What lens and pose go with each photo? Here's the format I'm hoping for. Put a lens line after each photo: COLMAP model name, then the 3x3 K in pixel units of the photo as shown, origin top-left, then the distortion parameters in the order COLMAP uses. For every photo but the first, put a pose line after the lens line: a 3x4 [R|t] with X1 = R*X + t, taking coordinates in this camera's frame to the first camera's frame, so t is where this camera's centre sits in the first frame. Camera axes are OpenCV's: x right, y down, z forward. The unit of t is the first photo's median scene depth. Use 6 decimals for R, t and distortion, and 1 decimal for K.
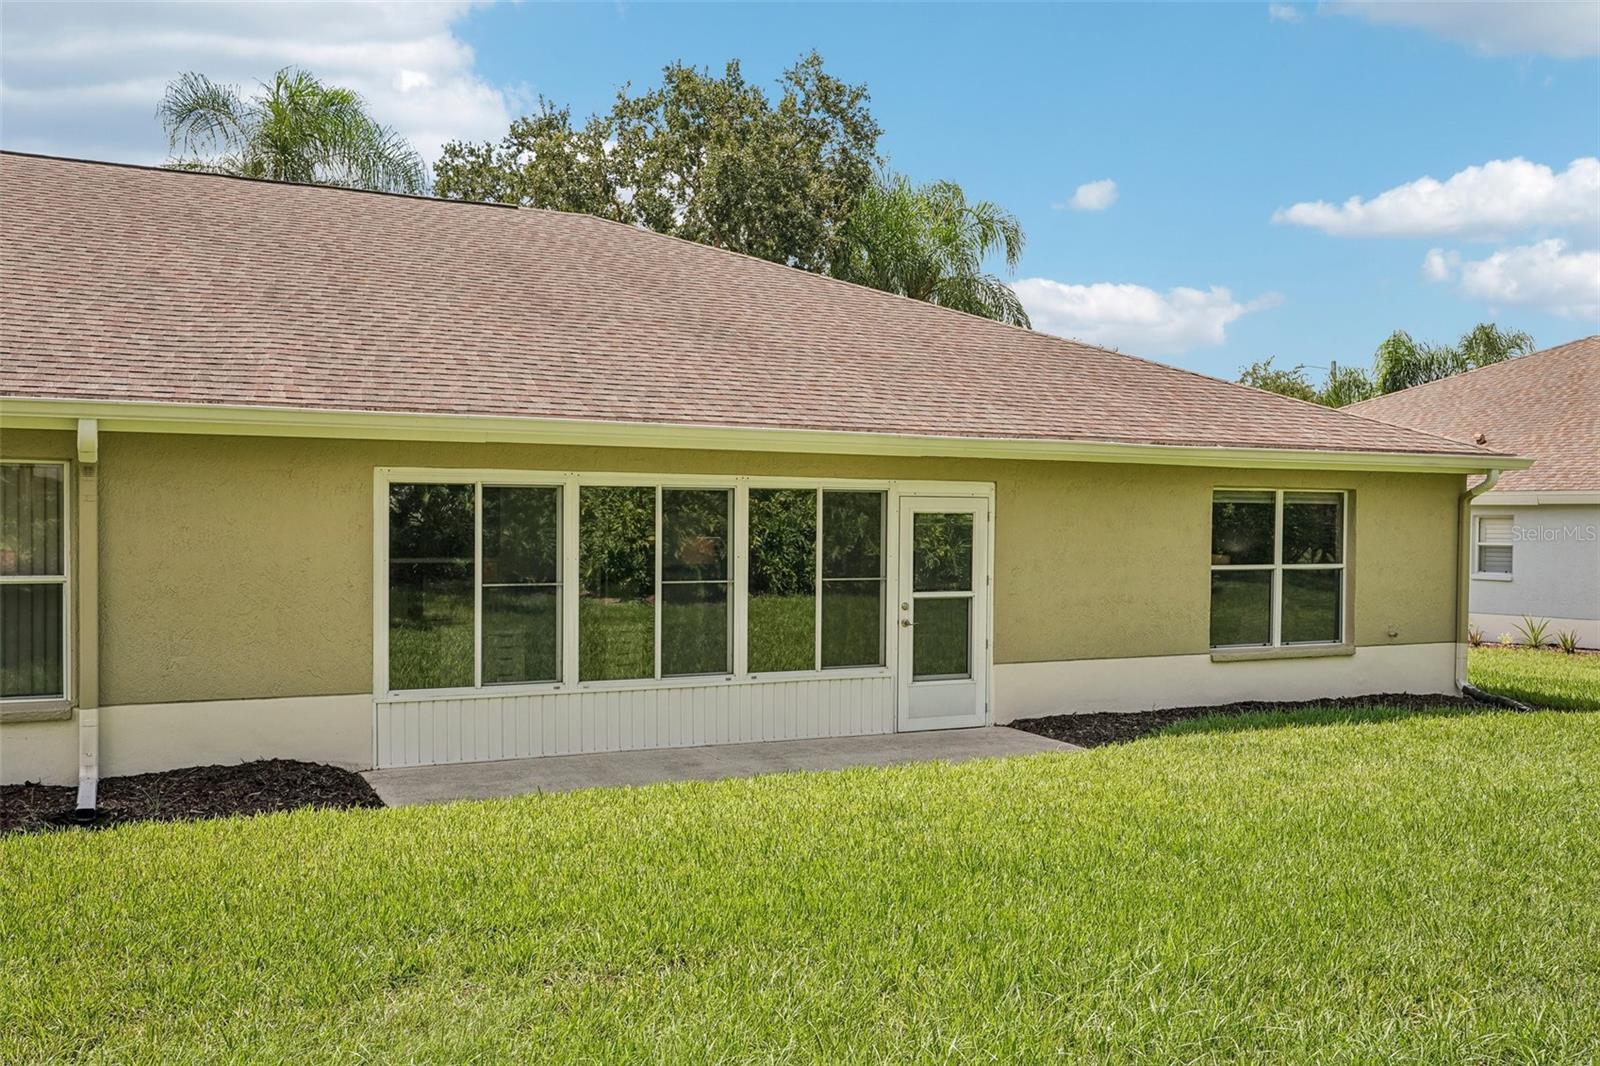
lens RADIAL K [[1273.3, 0, 799.3], [0, 1273.3, 530.8], [0, 0, 1]] dist [0.004176, -0.003774]
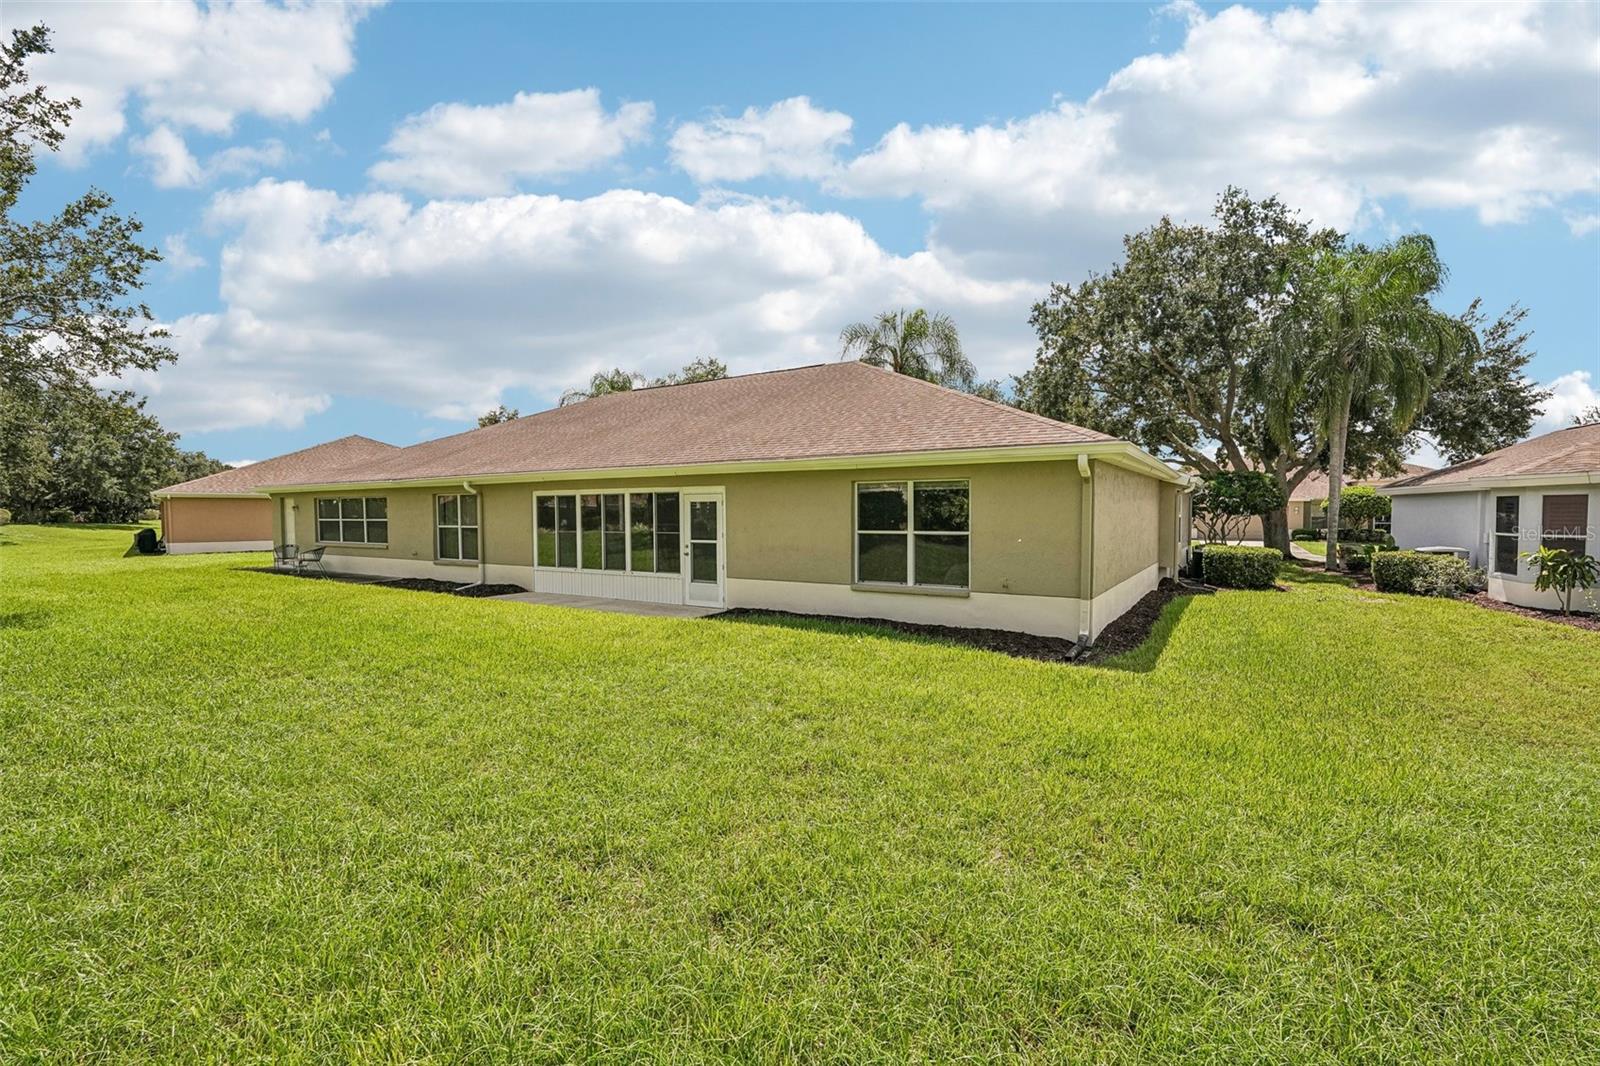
lens RADIAL K [[708.7, 0, 800.8], [0, 708.7, 540.5], [0, 0, 1]] dist [-0.014726, 0.008518]
pose [[0.544635, 0.028415, -0.838192, 1.143061], [0.007238, 0.999229, 0.038577, 0.005521], [0.838642, -0.027078, 0.544010, 0.504231]]
